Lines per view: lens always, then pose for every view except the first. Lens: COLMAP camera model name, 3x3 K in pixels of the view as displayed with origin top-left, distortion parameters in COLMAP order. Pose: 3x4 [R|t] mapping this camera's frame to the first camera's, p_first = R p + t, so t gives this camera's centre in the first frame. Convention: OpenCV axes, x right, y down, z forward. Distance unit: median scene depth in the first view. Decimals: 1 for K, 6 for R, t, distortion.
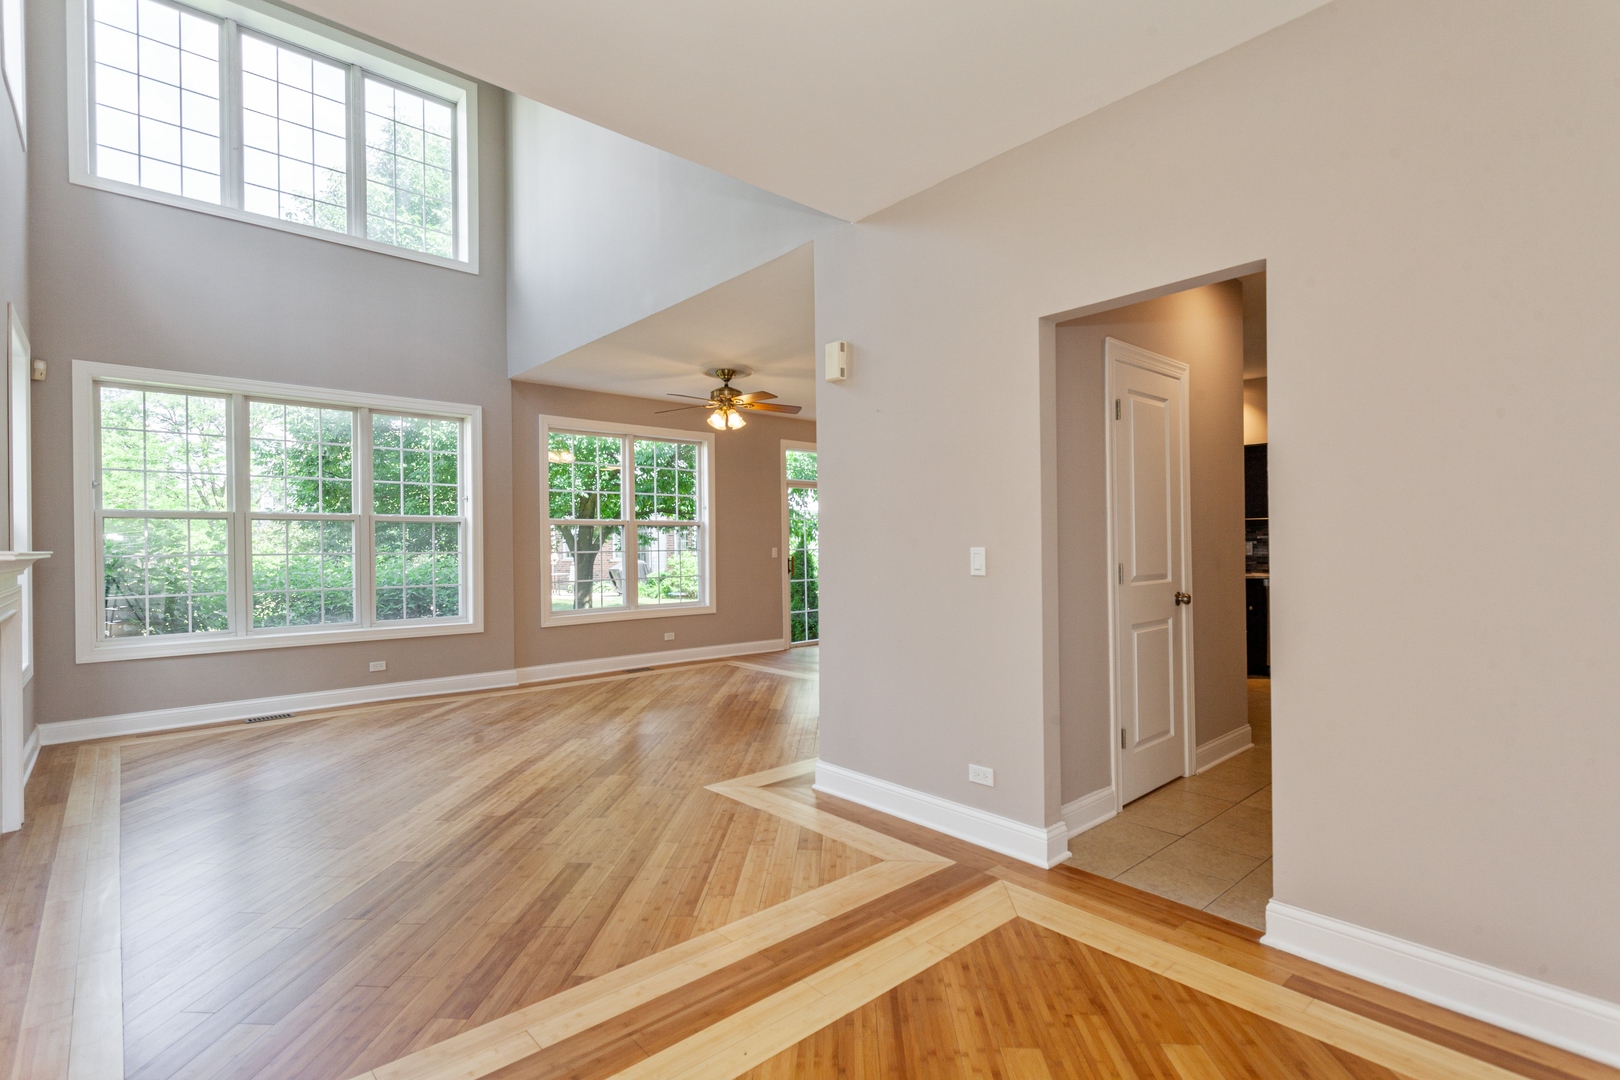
lens RADIAL K [[764.9, 0, 794.5], [0, 764.9, 553.6], [0, 0, 1]] dist [0.005964, -0.000150]
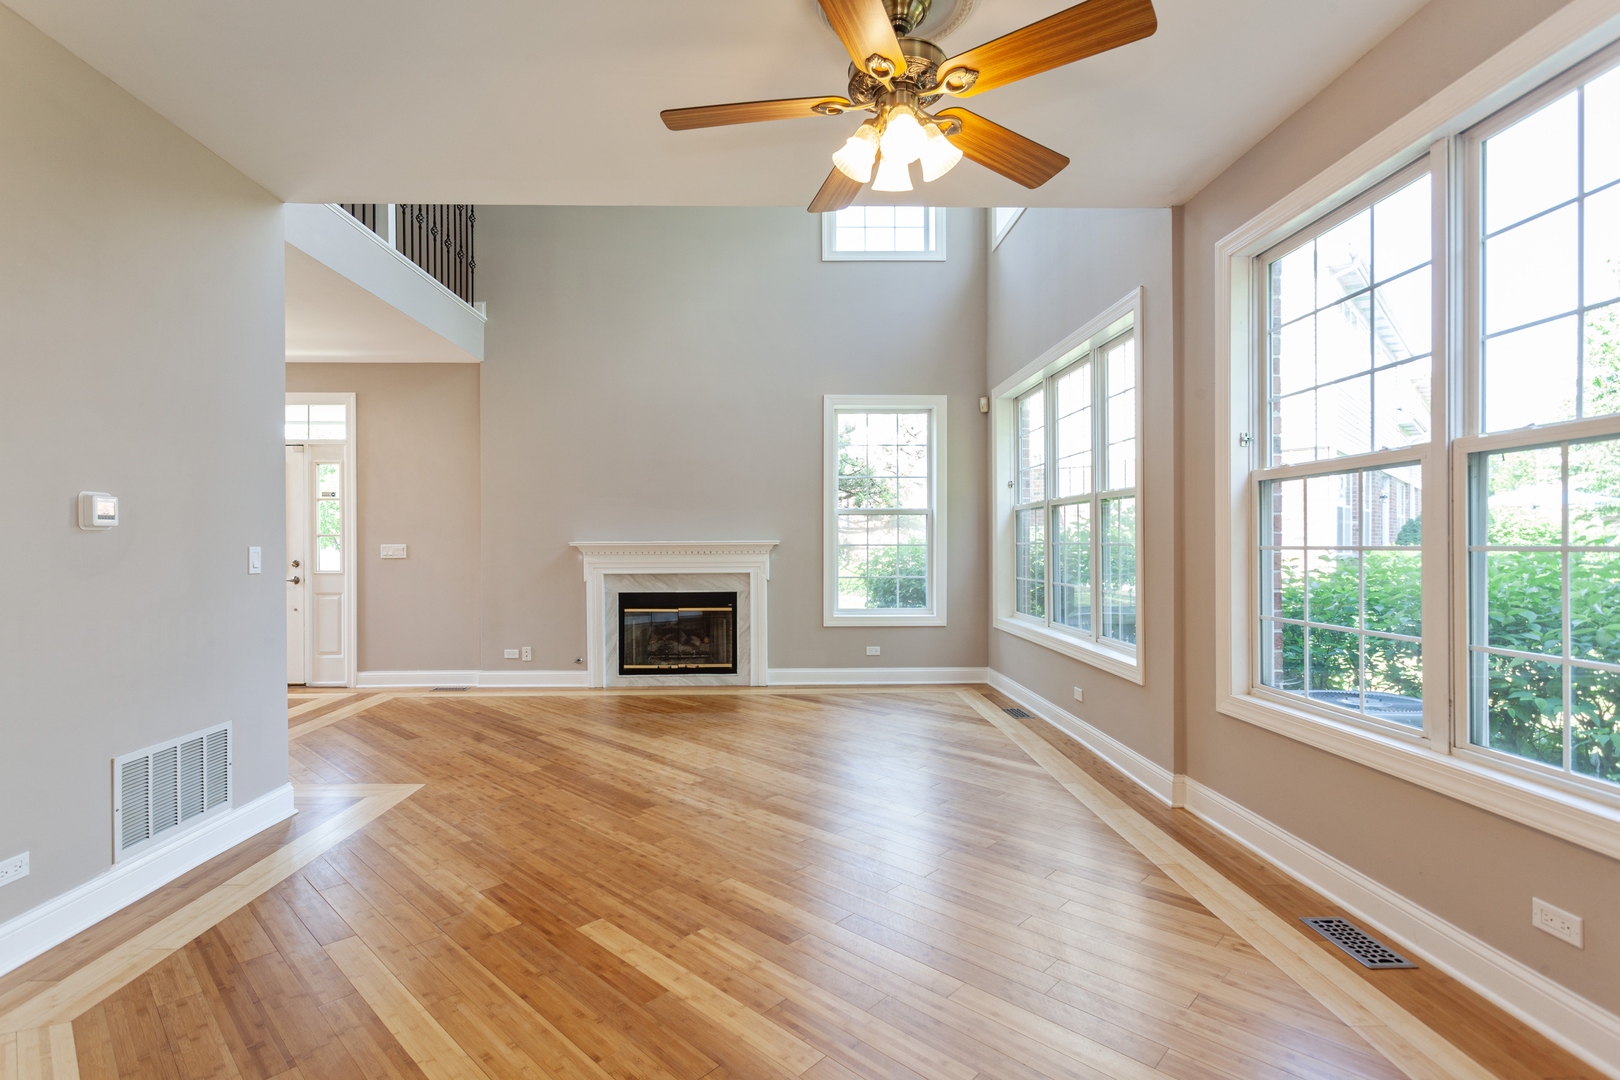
lens RADIAL K [[760.5, 0, 787.6], [0, 760.5, 540.0], [0, 0, 1]] dist [-0.000792, -0.000467]
pose [[-0.644243, 0.011599, -0.764733, 0.205968], [0.007487, 0.999933, 0.008860, -0.011932], [0.764784, -0.000018, -0.644286, 1.244408]]
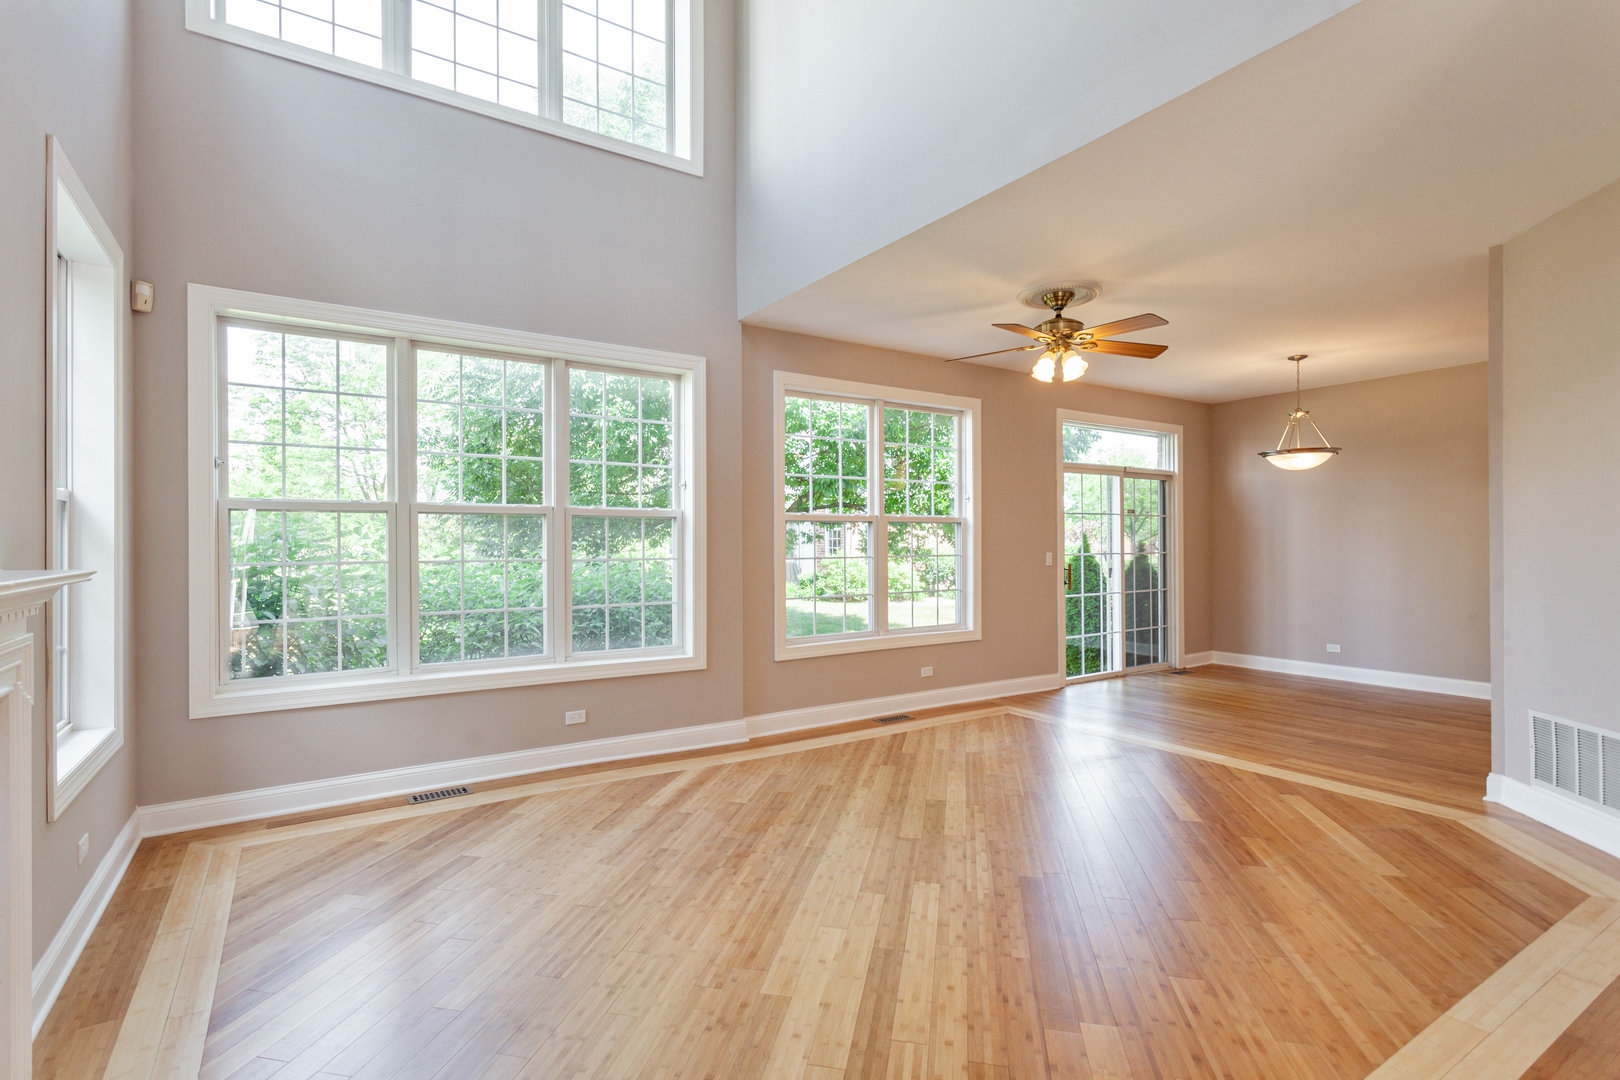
lens RADIAL K [[764.9, 0, 794.5], [0, 764.9, 553.6], [0, 0, 1]] dist [0.005964, -0.000150]
pose [[0.989114, 0.009762, -0.146828, -0.232775], [-0.009045, 0.999944, 0.005544, -0.011973], [0.146874, -0.004156, 0.989147, 0.314161]]
